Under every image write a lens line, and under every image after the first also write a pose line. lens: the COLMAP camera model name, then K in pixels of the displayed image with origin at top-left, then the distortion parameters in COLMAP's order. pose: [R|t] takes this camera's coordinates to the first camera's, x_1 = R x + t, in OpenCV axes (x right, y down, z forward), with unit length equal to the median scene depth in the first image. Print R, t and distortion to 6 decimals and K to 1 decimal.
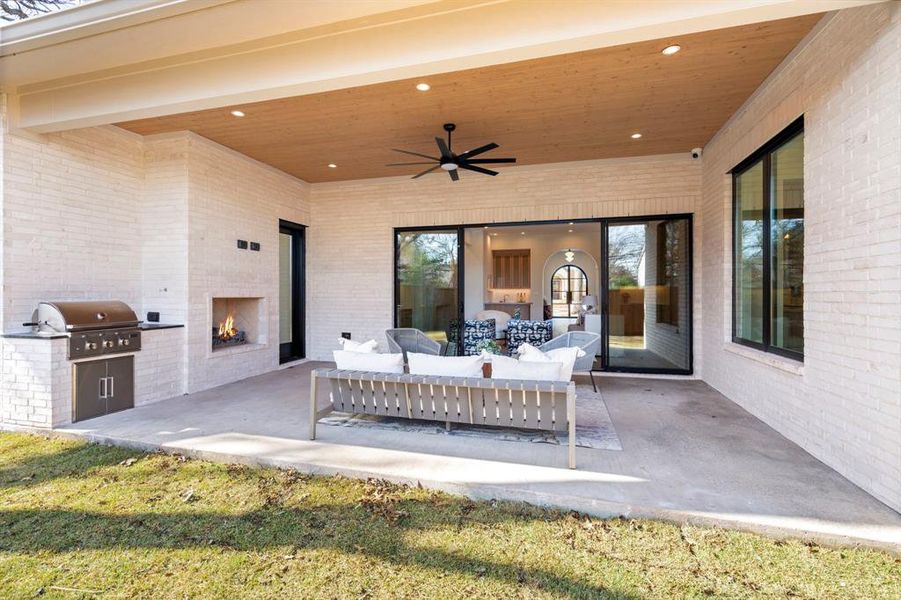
lens RADIAL K [[409.8, 0, 450.5], [0, 409.8, 300.0], [0, 0, 1]] dist [-0.000099, -0.000117]
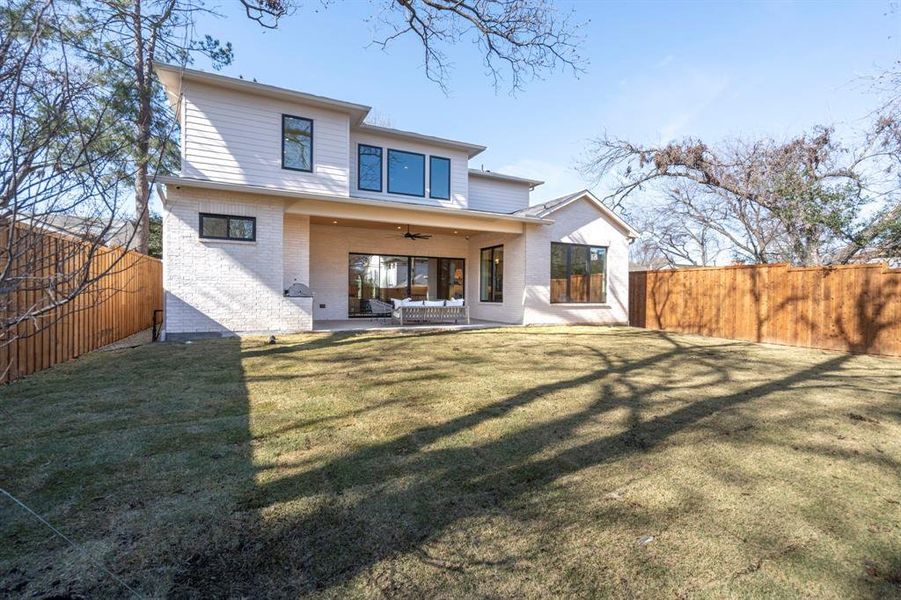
lens RADIAL K [[409.8, 0, 450.5], [0, 409.8, 300.0], [0, 0, 1]] dist [-0.000099, -0.000117]
pose [[0.755119, -0.001873, 0.655585, -1.385142], [0.005426, 0.999980, -0.003393, 0.089385], [-0.655566, 0.006119, 0.755113, -1.107064]]
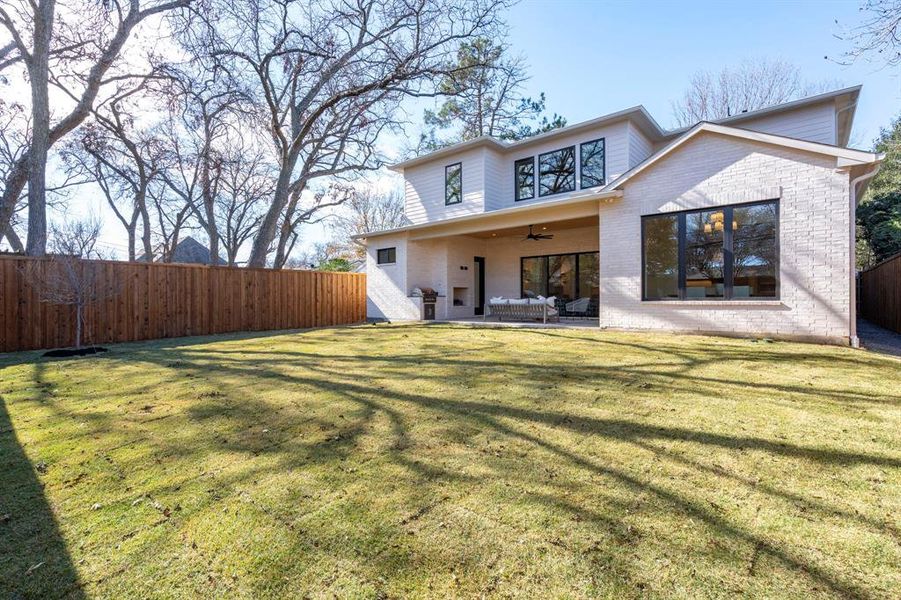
lens RADIAL K [[409.8, 0, 450.5], [0, 409.8, 300.0], [0, 0, 1]] dist [-0.000099, -0.000117]
pose [[0.905610, -0.007967, -0.424036, 0.614449], [0.001876, 0.999889, -0.014782, 0.125821], [0.424107, 0.012591, 0.905525, -1.599547]]
